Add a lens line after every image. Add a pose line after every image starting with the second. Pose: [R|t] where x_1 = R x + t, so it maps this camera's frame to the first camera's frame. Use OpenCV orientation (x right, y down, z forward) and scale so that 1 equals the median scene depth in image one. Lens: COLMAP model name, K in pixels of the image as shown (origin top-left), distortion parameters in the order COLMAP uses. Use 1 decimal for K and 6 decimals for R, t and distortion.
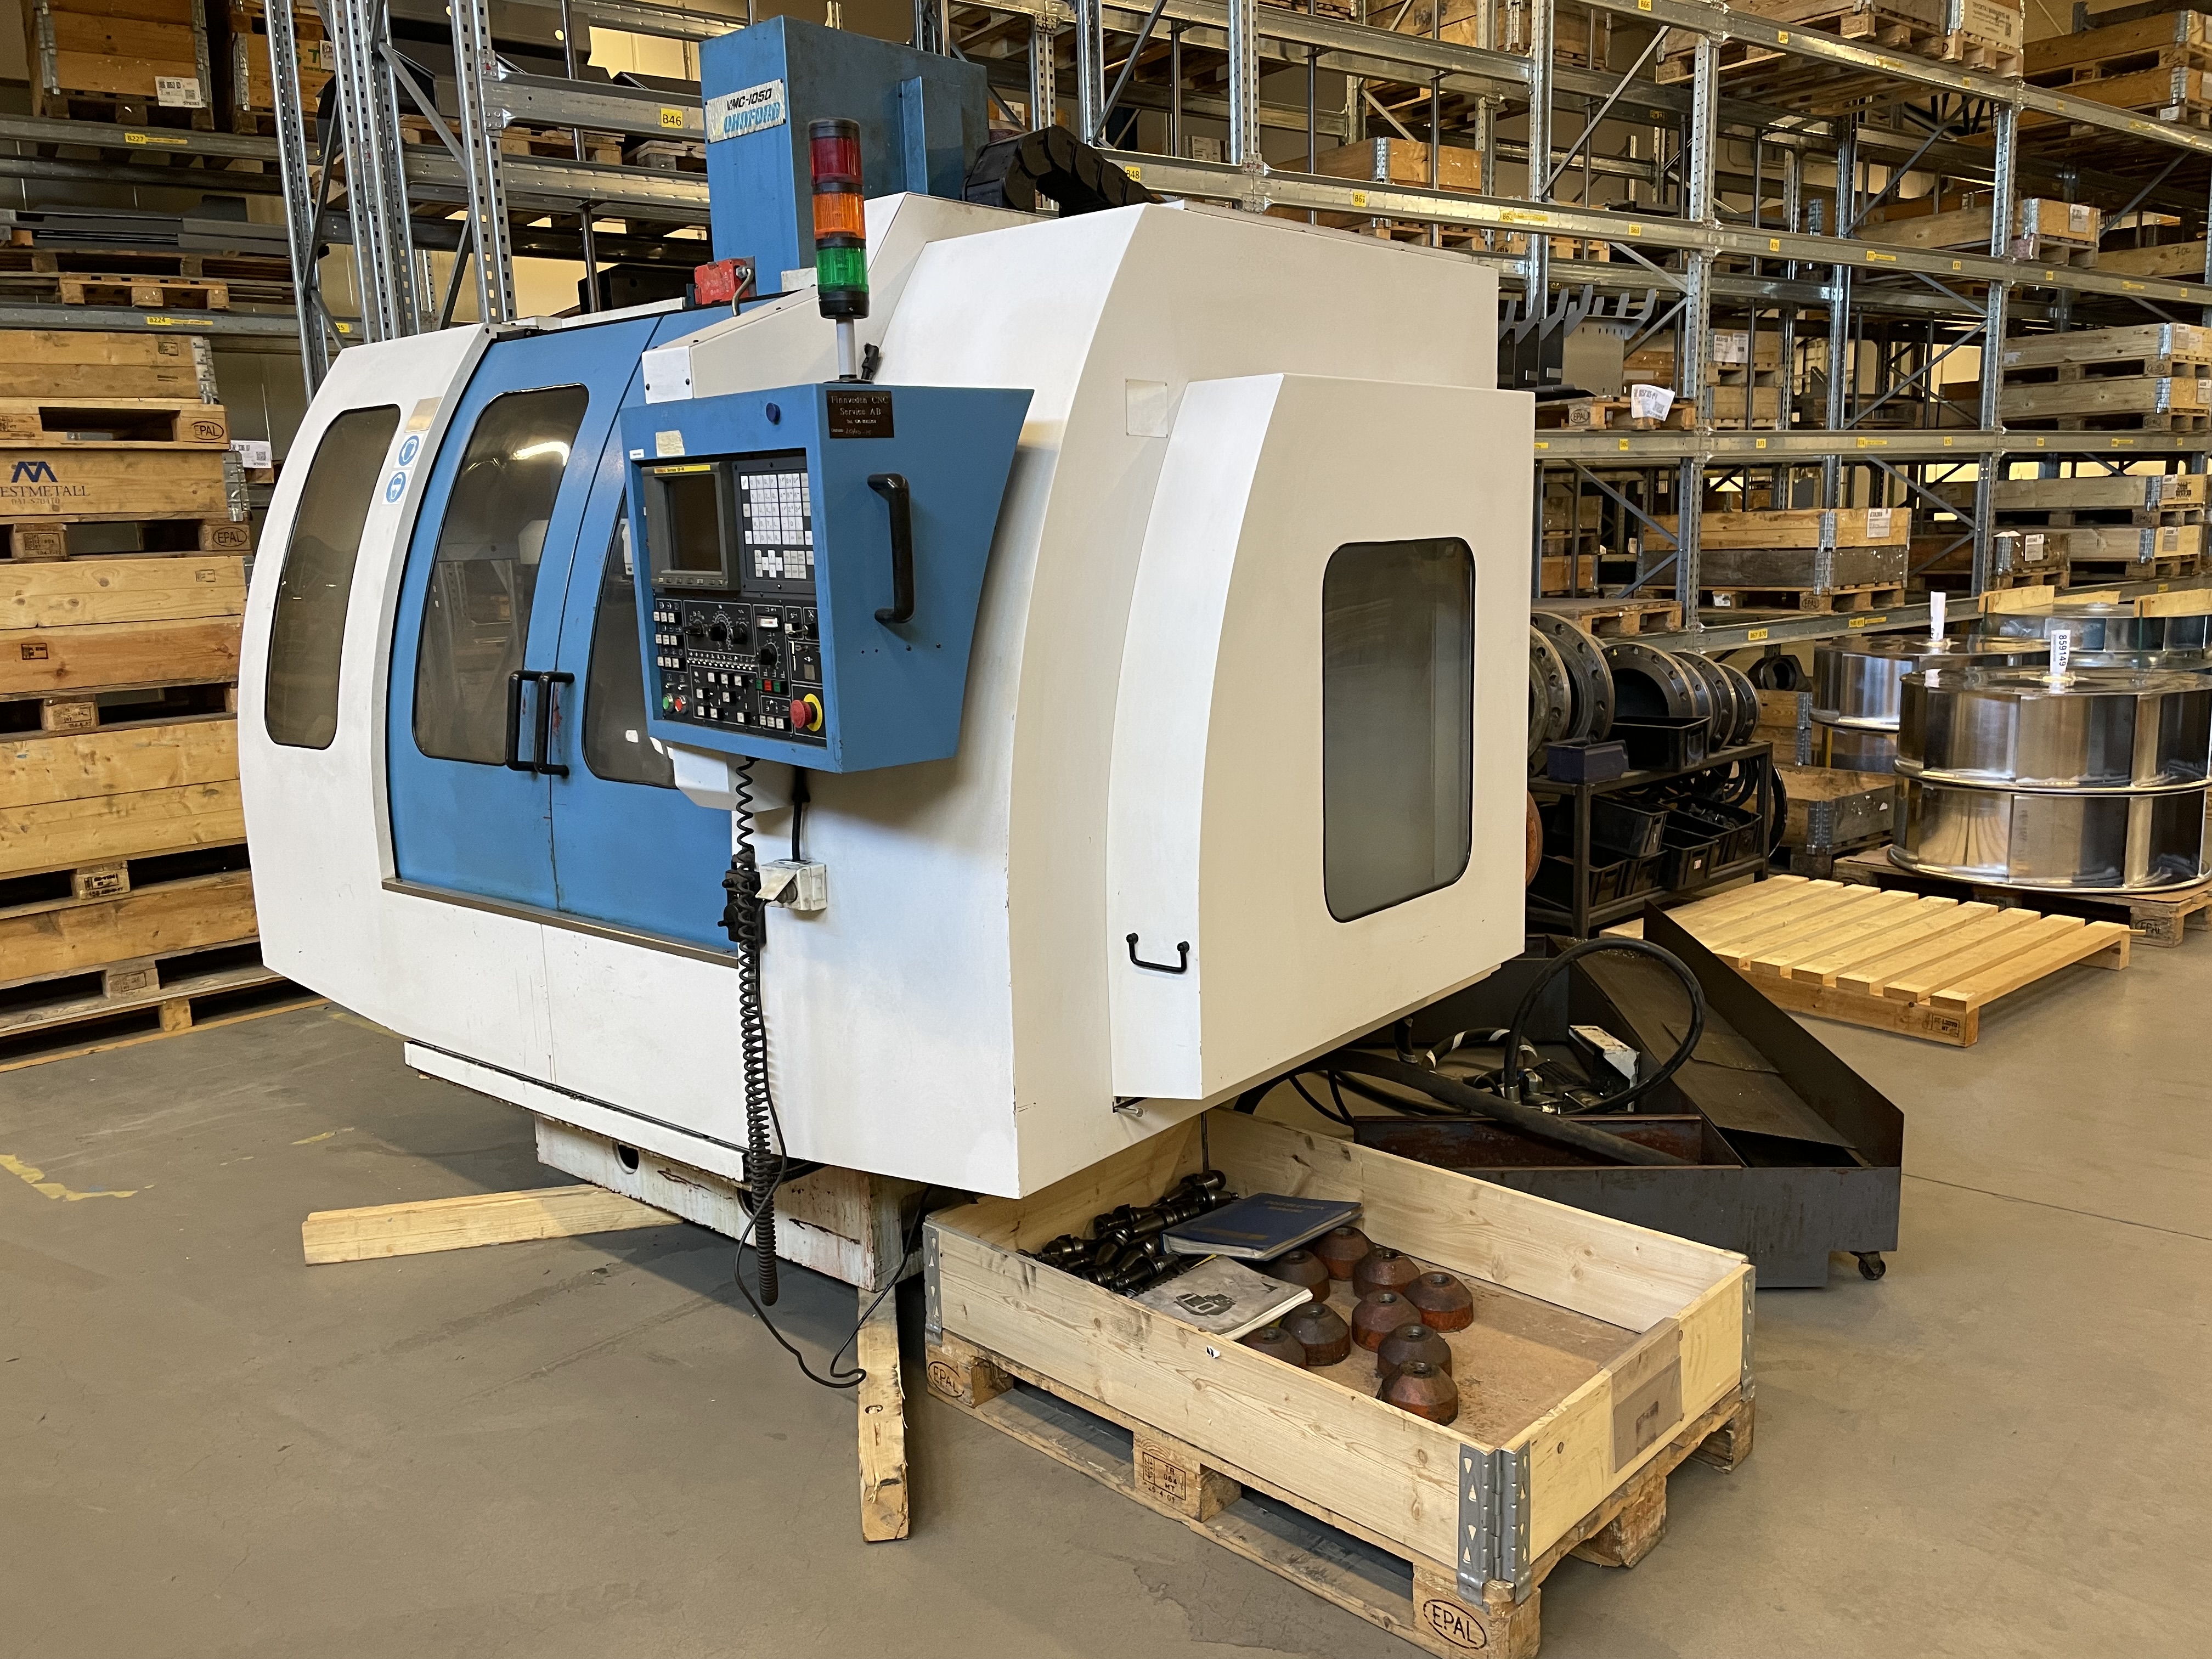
lens RADIAL K [[1691.1, 0, 1104.8], [0, 1691.1, 827.0], [0, 0, 1]] dist [0.086427, -0.119205]
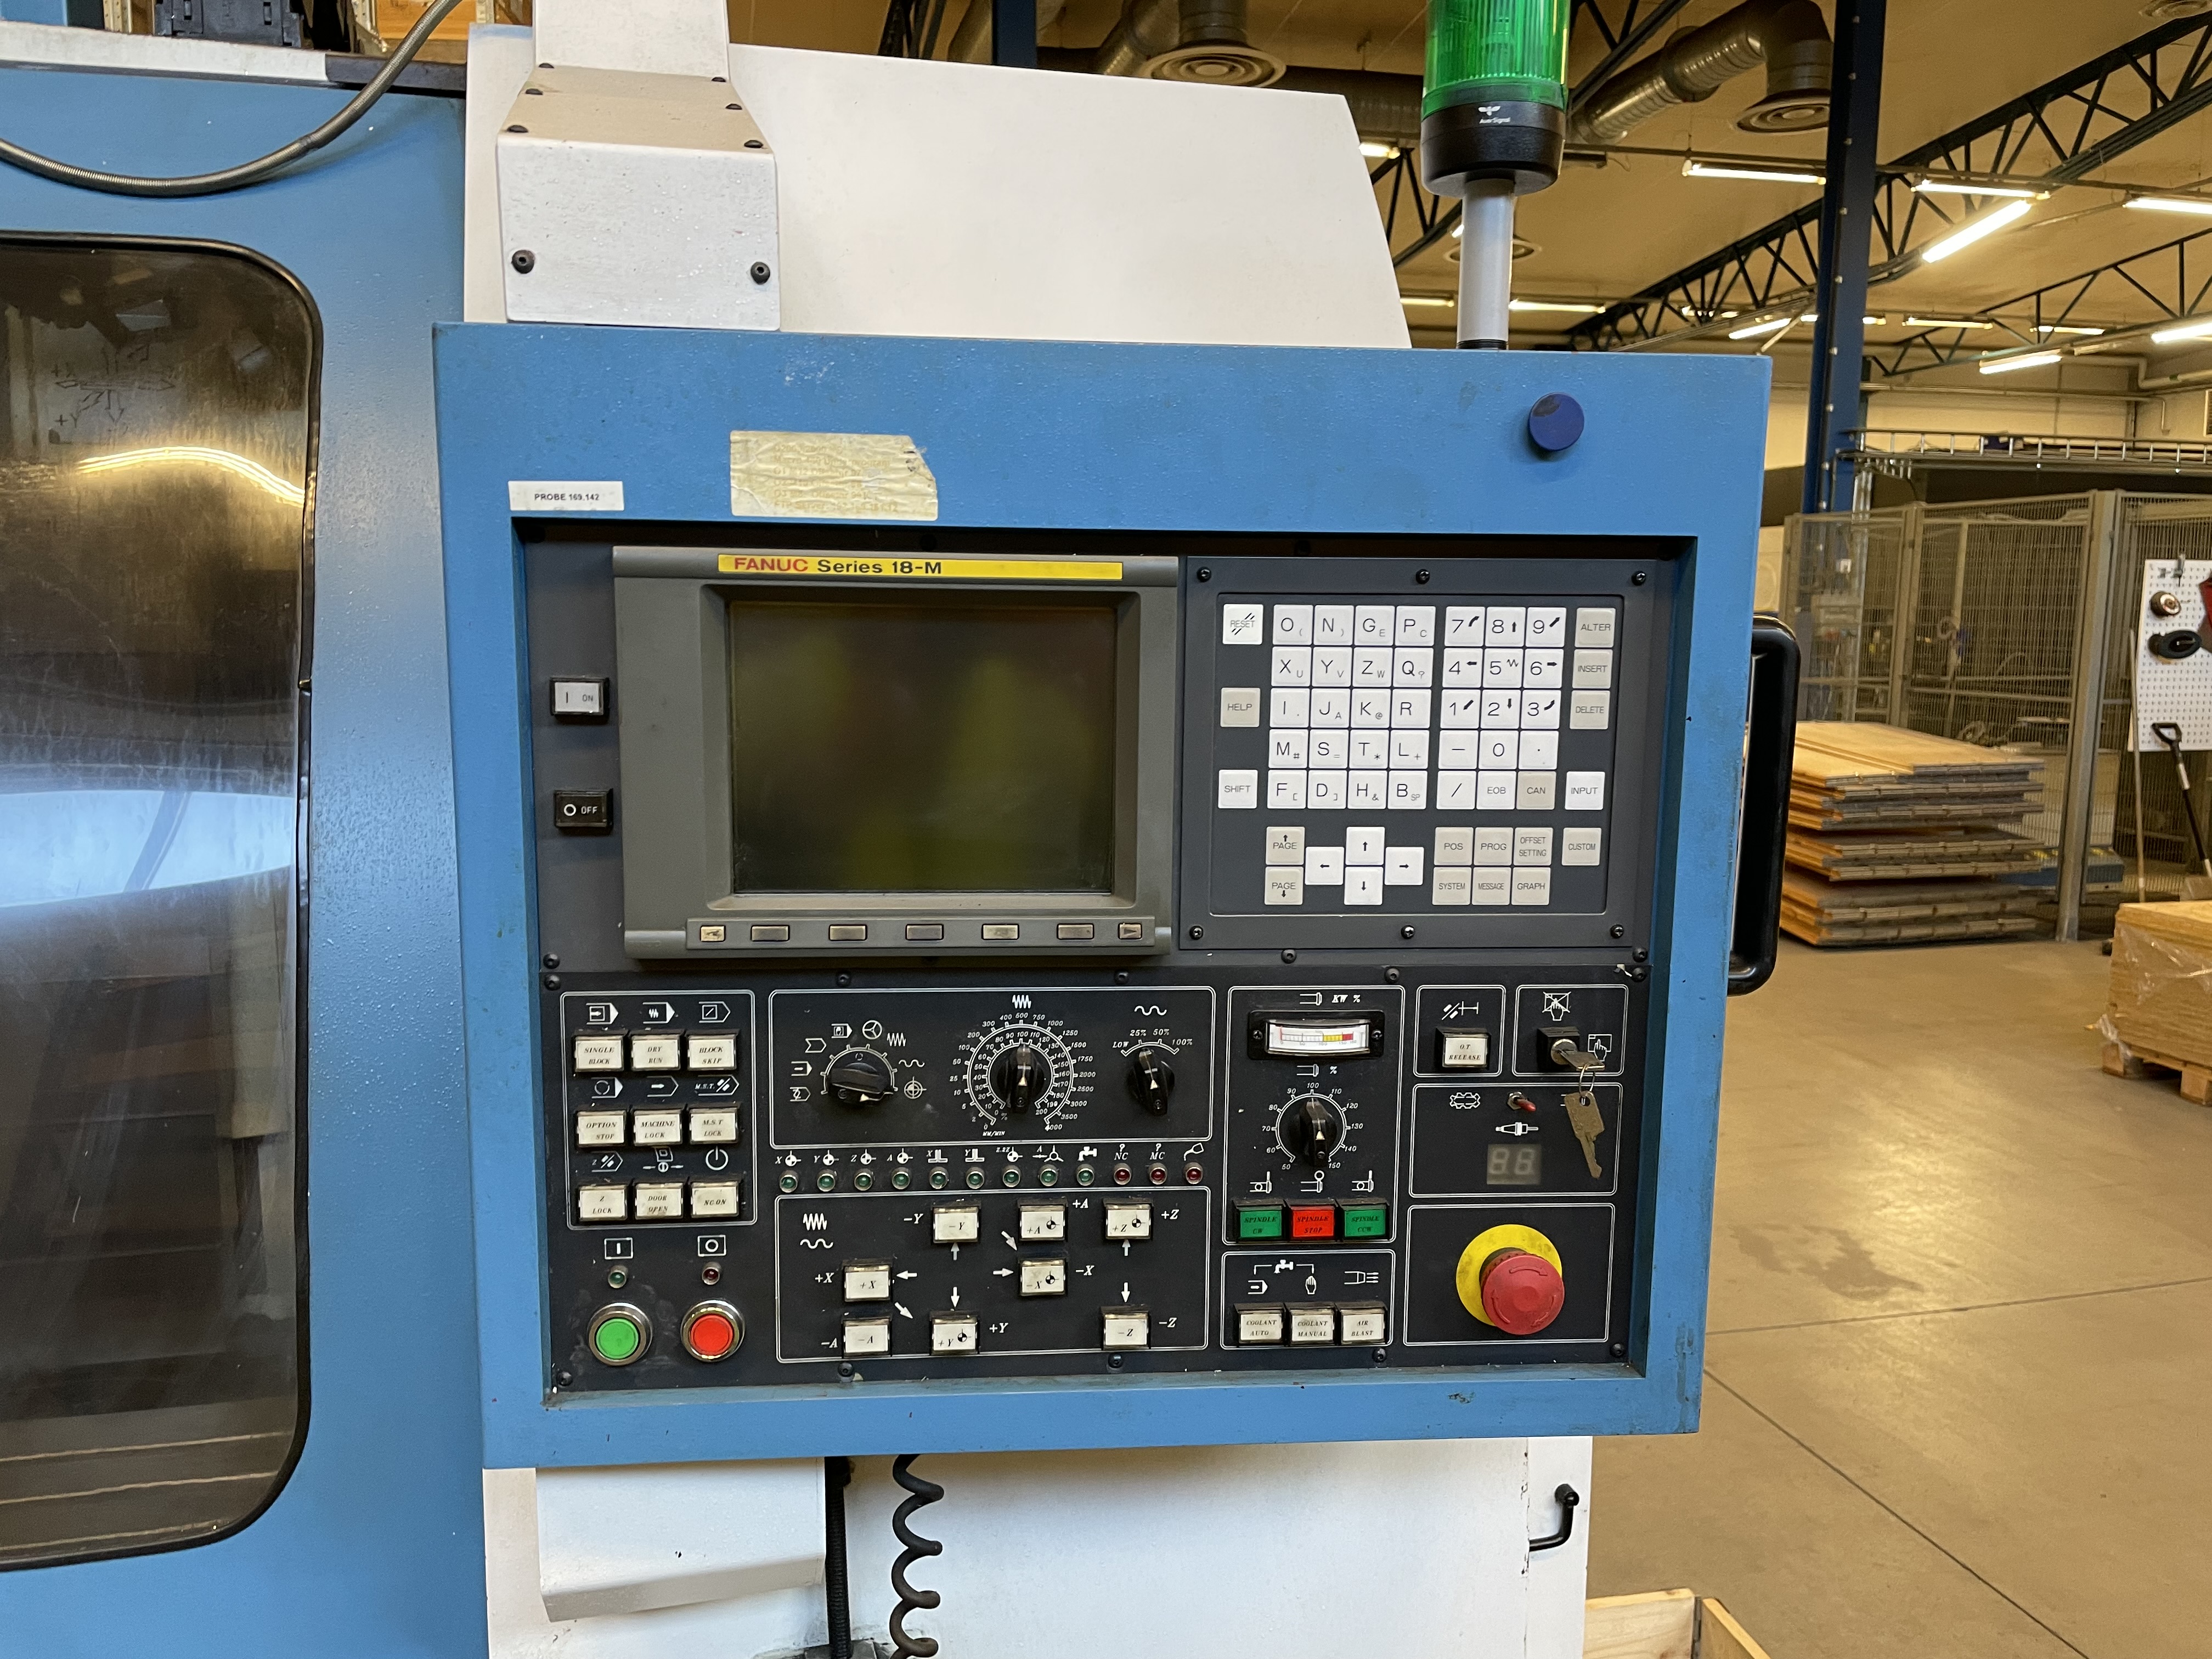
lens RADIAL K [[1691.1, 0, 1095.6], [0, 1691.1, 848.4], [0, 0, 1]] dist [0.086427, -0.119205]
pose [[0.579661, -0.082332, 0.810688, -0.233236], [0.123438, 0.992273, 0.012513, -0.079152], [-0.805454, 0.092816, 0.585345, 0.396453]]
